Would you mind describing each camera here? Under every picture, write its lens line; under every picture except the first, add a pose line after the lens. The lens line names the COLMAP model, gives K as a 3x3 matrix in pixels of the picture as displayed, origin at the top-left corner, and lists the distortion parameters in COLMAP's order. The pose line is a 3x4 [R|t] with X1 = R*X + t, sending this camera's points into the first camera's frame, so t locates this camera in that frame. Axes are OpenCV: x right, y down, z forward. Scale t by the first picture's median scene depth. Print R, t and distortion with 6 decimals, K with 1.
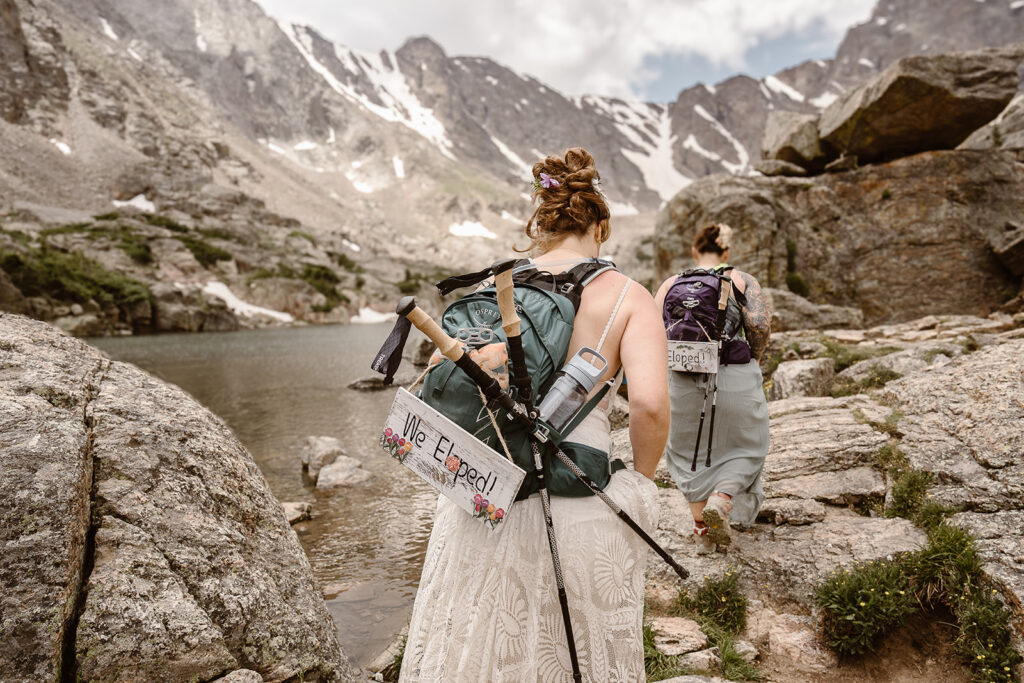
lens RADIAL K [[701.6, 0, 495.2], [0, 701.6, 356.5], [0, 0, 1]] dist [-0.039920, 0.050155]
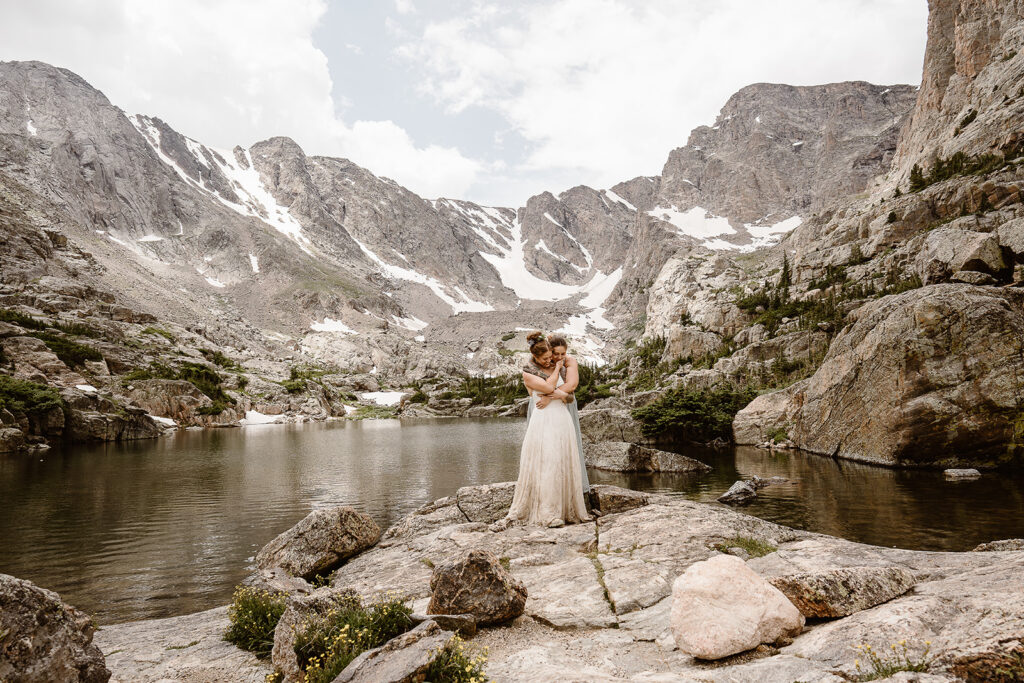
lens RADIAL K [[701.6, 0, 513.8], [0, 701.6, 348.2], [0, 0, 1]] dist [-0.039920, 0.050155]
pose [[0.973665, -0.006233, 0.227898, -0.010129], [0.039725, 0.988973, -0.142671, -0.000524], [-0.224495, 0.147967, 0.963176, 0.001916]]
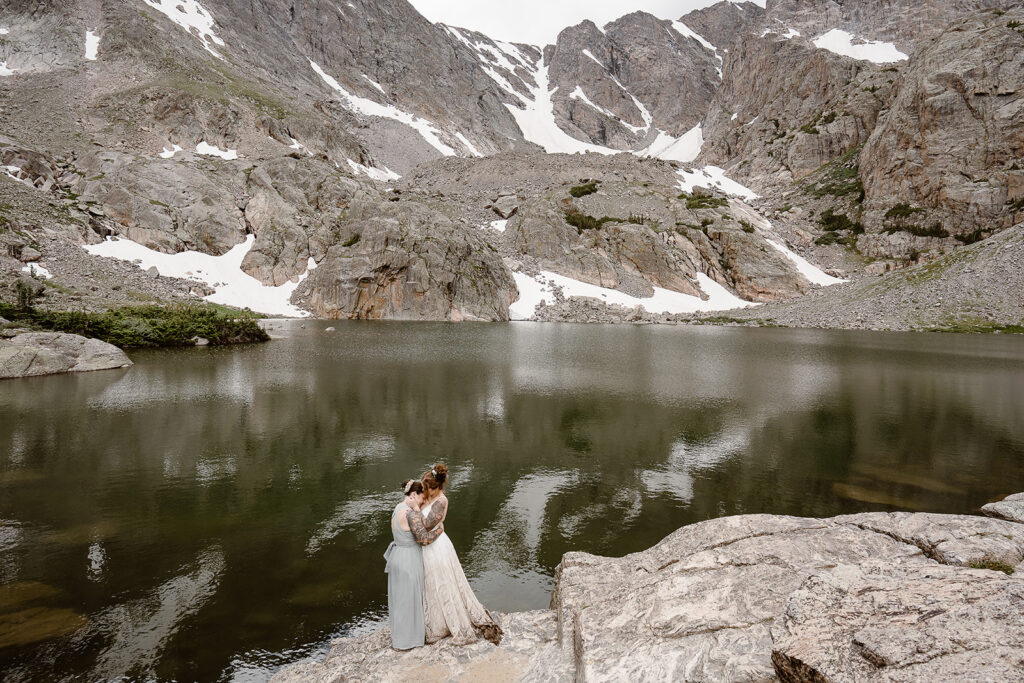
lens RADIAL K [[701.6, 0, 516.4], [0, 701.6, 341.2], [0, 0, 1]] dist [-0.039920, 0.050155]
pose [[0.968929, 0.008935, 0.247178, 0.056791], [-0.006252, 0.999913, -0.011638, -0.054951], [-0.247261, 0.009731, 0.968900, 0.524508]]
